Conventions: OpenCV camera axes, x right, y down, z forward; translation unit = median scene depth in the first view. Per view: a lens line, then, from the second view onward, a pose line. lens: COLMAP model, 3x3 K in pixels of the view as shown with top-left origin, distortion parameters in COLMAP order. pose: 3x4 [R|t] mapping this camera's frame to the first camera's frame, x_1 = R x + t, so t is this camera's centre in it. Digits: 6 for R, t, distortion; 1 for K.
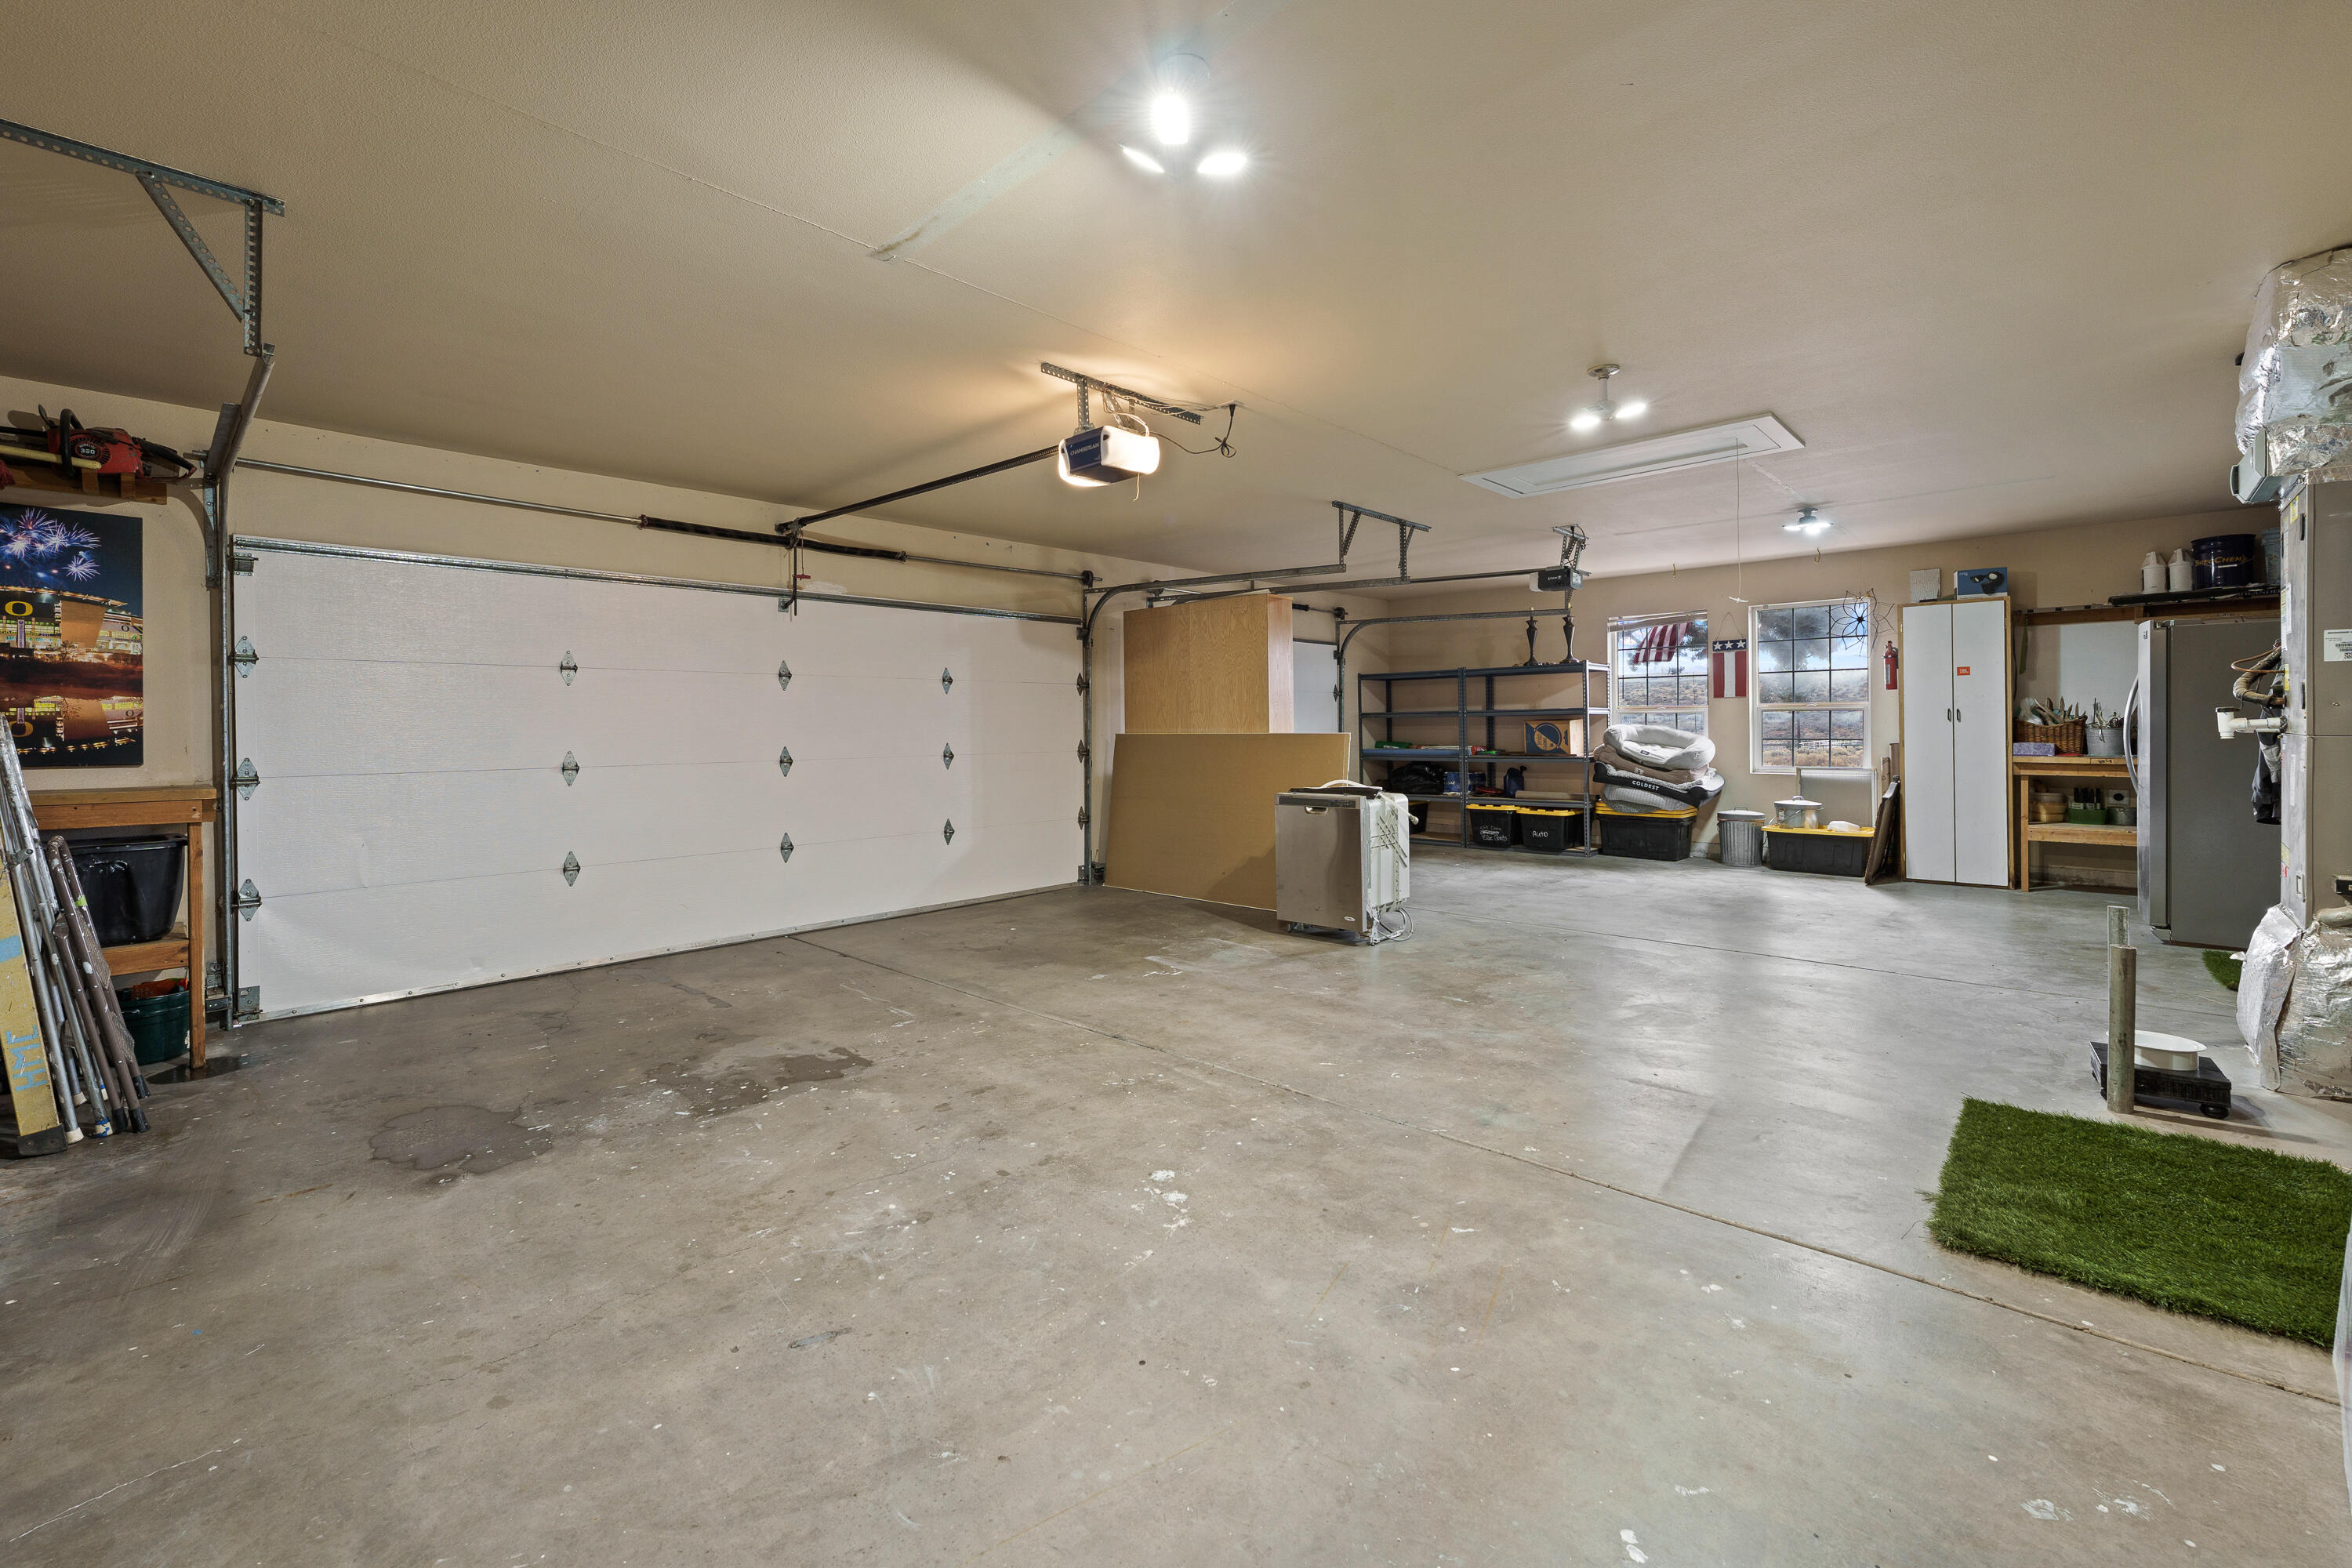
lens RADIAL K [[978.1, 0, 1163.4], [0, 978.1, 713.8], [0, 0, 1]] dist [0.003561, 0.000244]
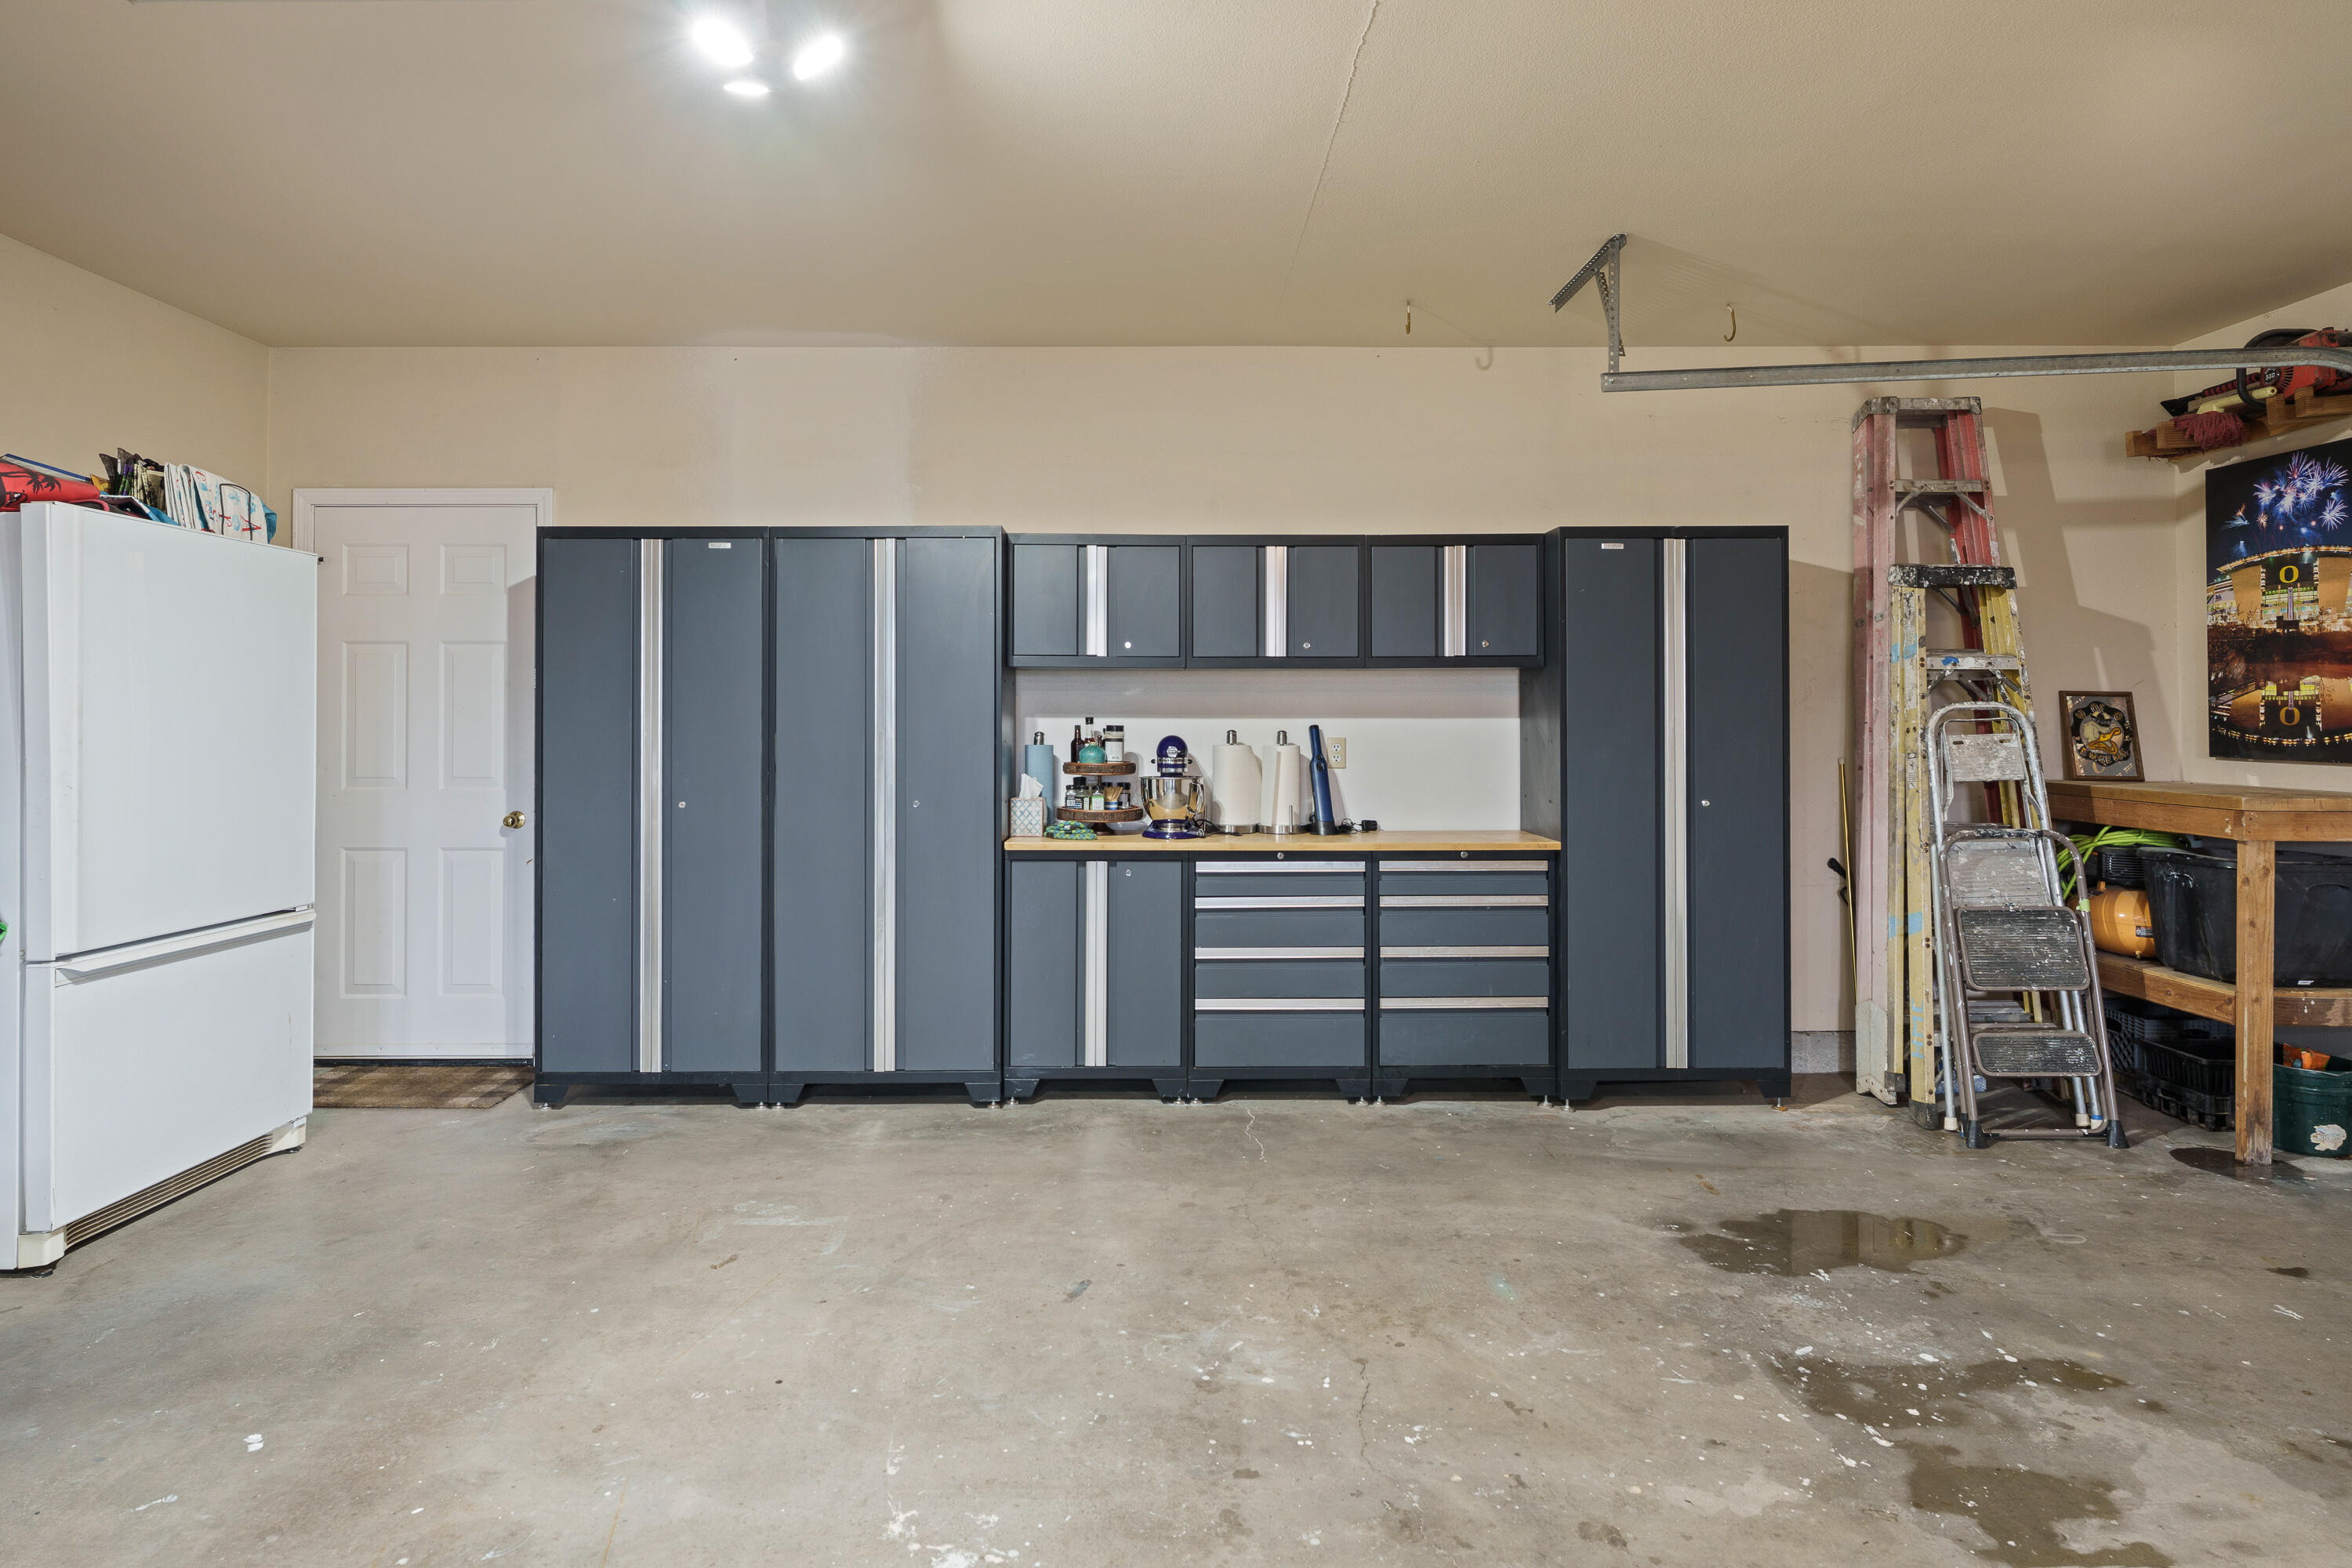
lens RADIAL K [[1289.8, 0, 1178.4], [0, 1289.8, 711.6], [0, 0, 1]] dist [0.000440, 0.000908]
pose [[-0.706886, 0.002616, -0.707323, 0.377730], [0.015010, 0.999823, -0.011303, 0.012019], [0.707168, -0.018607, -0.706801, 1.380661]]
